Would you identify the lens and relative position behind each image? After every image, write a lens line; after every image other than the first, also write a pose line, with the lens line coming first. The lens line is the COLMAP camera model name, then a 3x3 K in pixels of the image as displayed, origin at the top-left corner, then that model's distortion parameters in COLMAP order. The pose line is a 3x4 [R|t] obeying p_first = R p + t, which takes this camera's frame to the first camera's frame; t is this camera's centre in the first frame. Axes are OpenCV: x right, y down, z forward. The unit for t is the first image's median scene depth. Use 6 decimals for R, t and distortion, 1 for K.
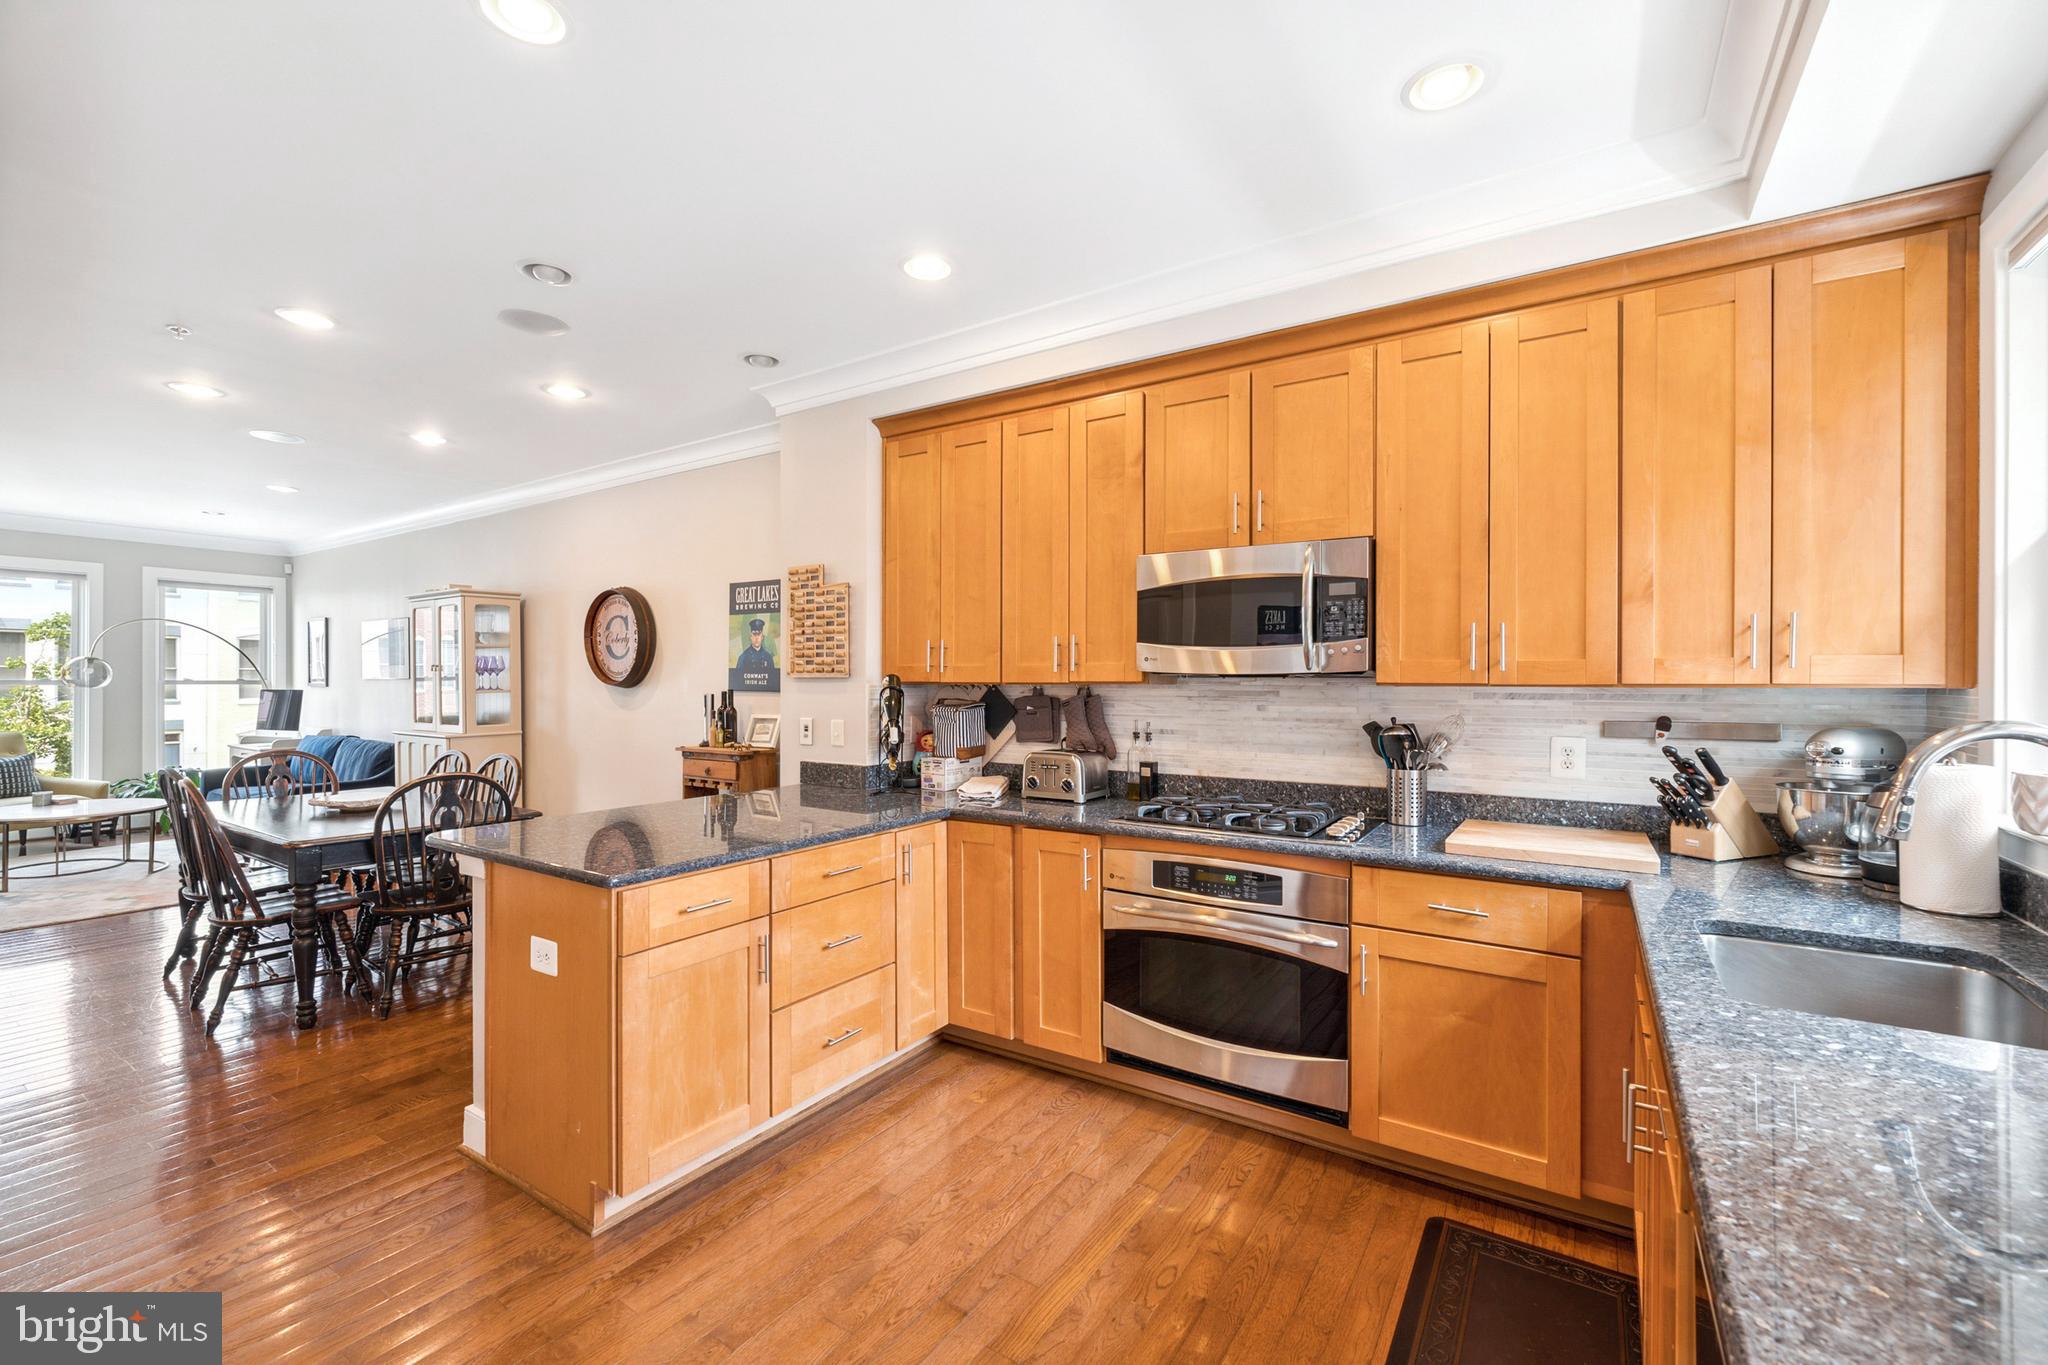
lens RADIAL K [[845.4, 0, 1024.0], [0, 845.4, 682.5], [0, 0, 1]] dist [-0.000556, 0.000340]
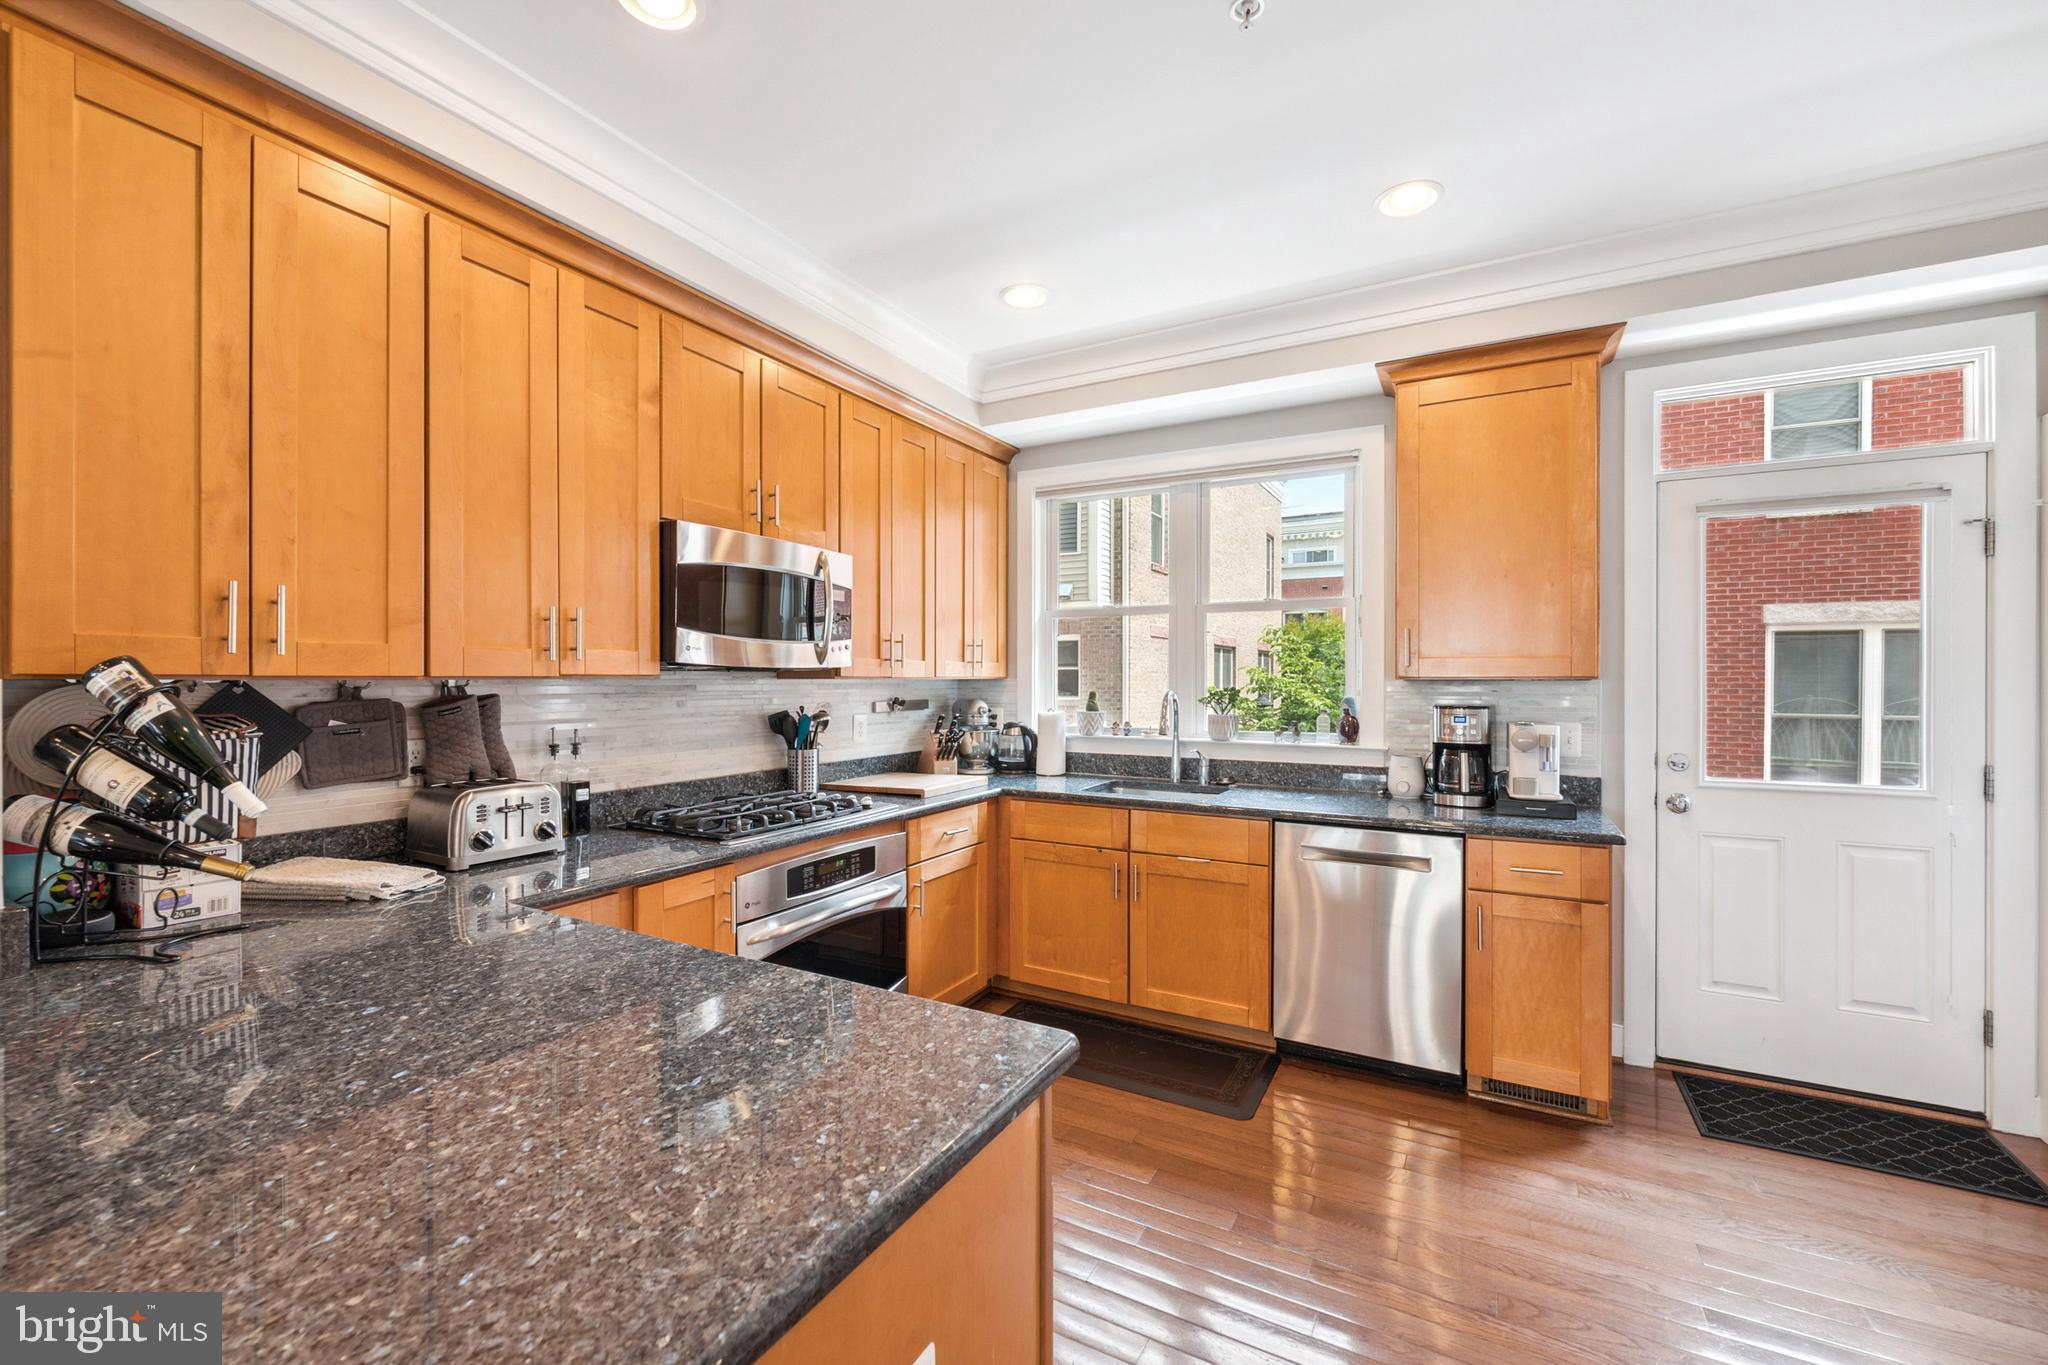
lens RADIAL K [[833.9, 0, 1024.0], [0, 833.9, 682.5], [0, 0, 1]] dist [-0.001062, 0.000356]
pose [[-0.065997, -0.007270, 0.997793, -0.678532], [0.001834, 0.999971, 0.007407, 0.000830], [-0.997818, 0.002319, -0.065981, 0.713444]]
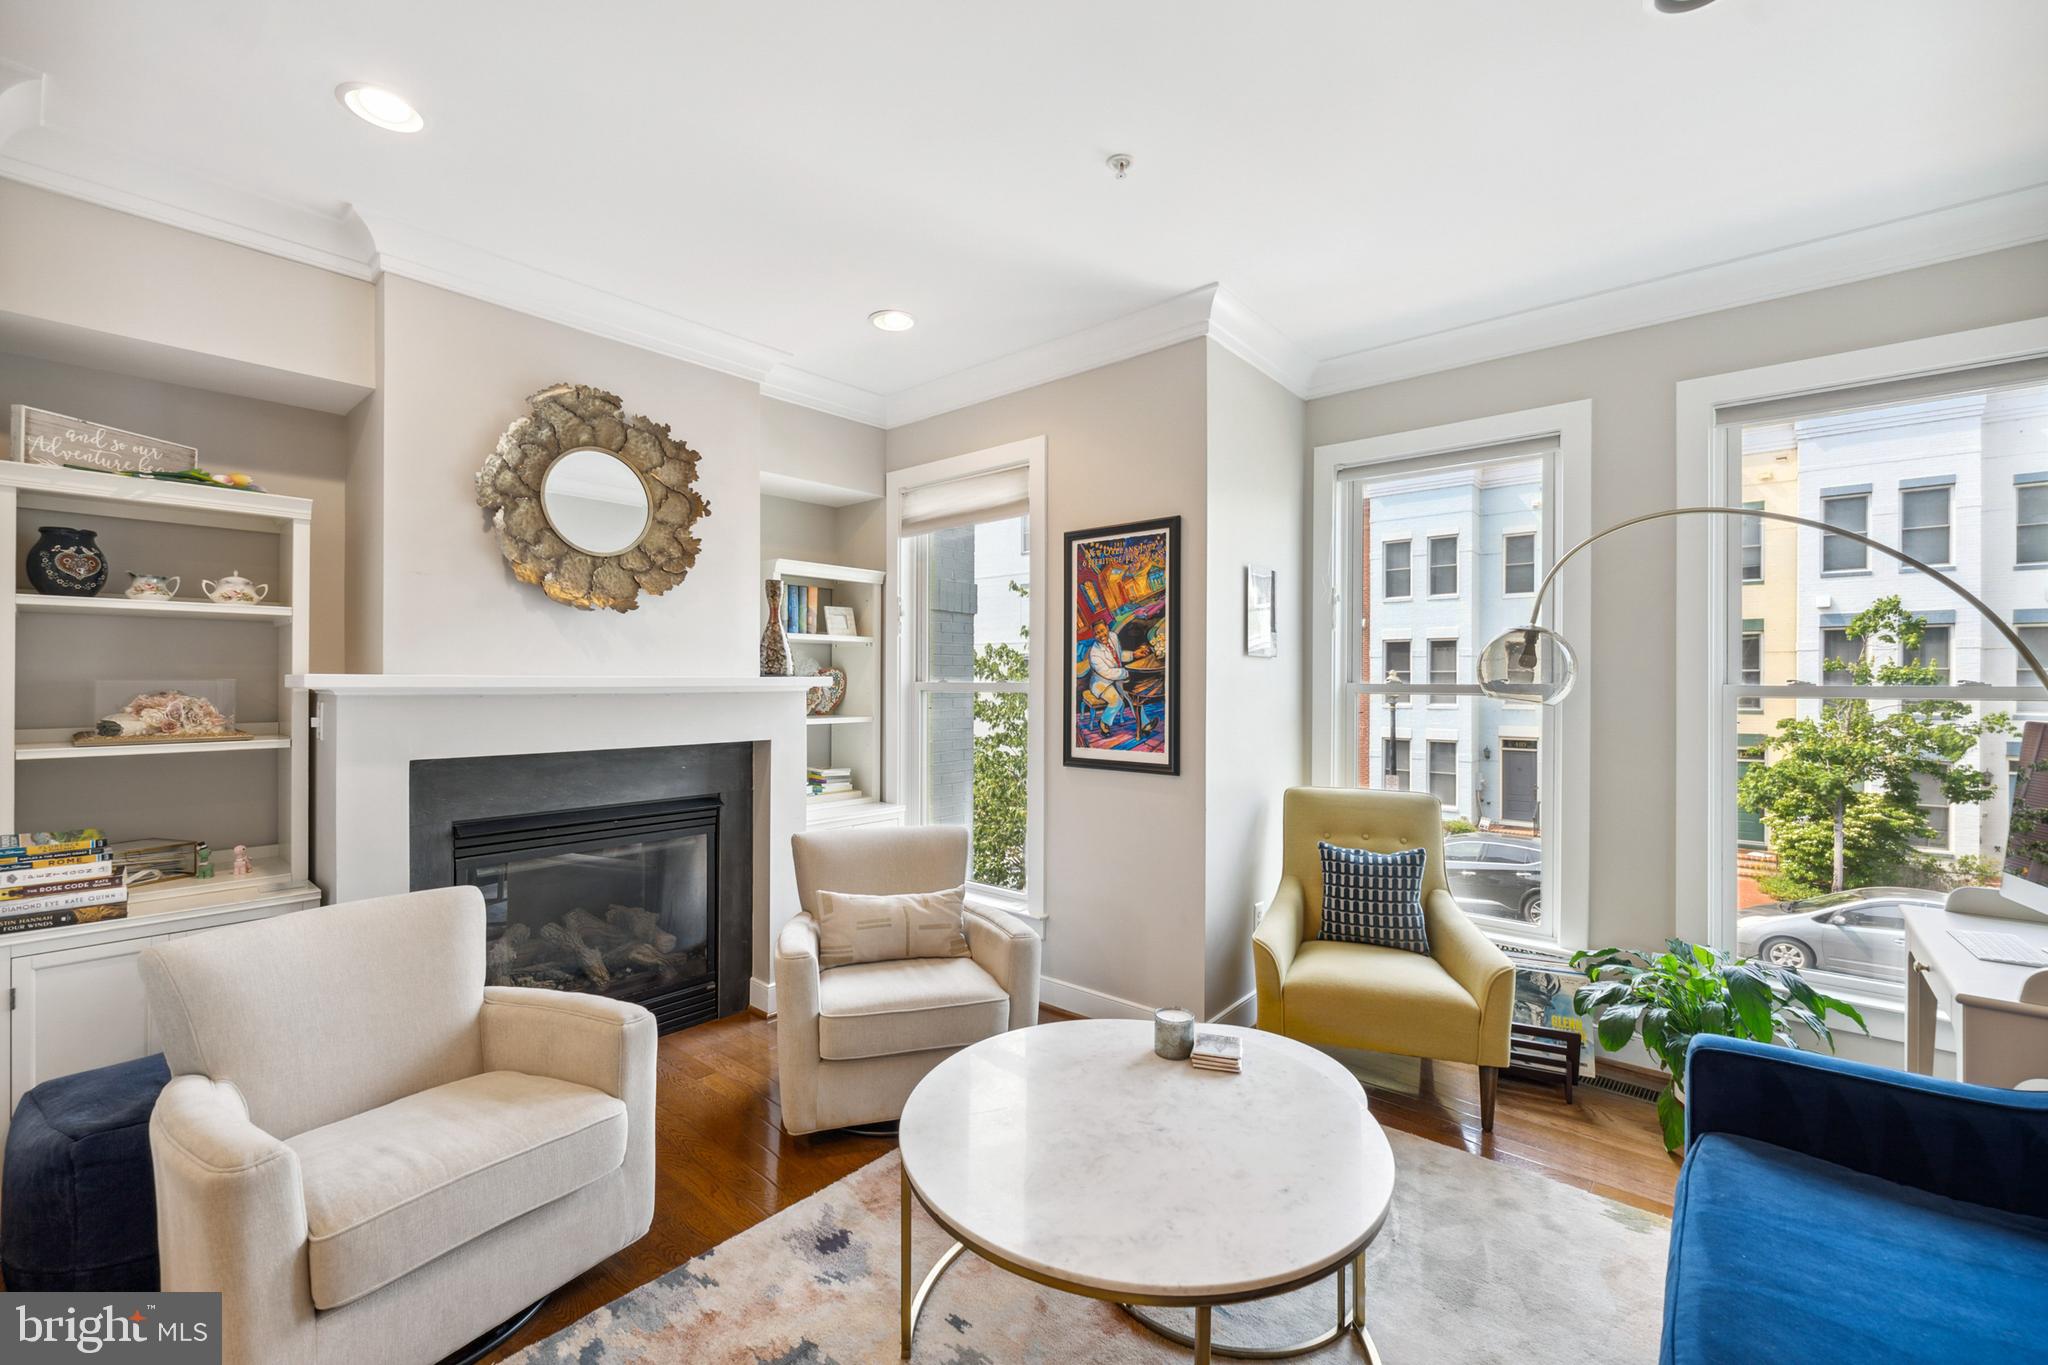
lens RADIAL K [[845.4, 0, 1024.0], [0, 845.4, 682.5], [0, 0, 1]] dist [-0.000556, 0.000340]
pose [[-0.133907, -0.001230, -0.990993, -1.564933], [-0.006262, 0.999980, -0.000395, -0.005340], [0.990974, 0.006153, -0.133912, 1.891534]]
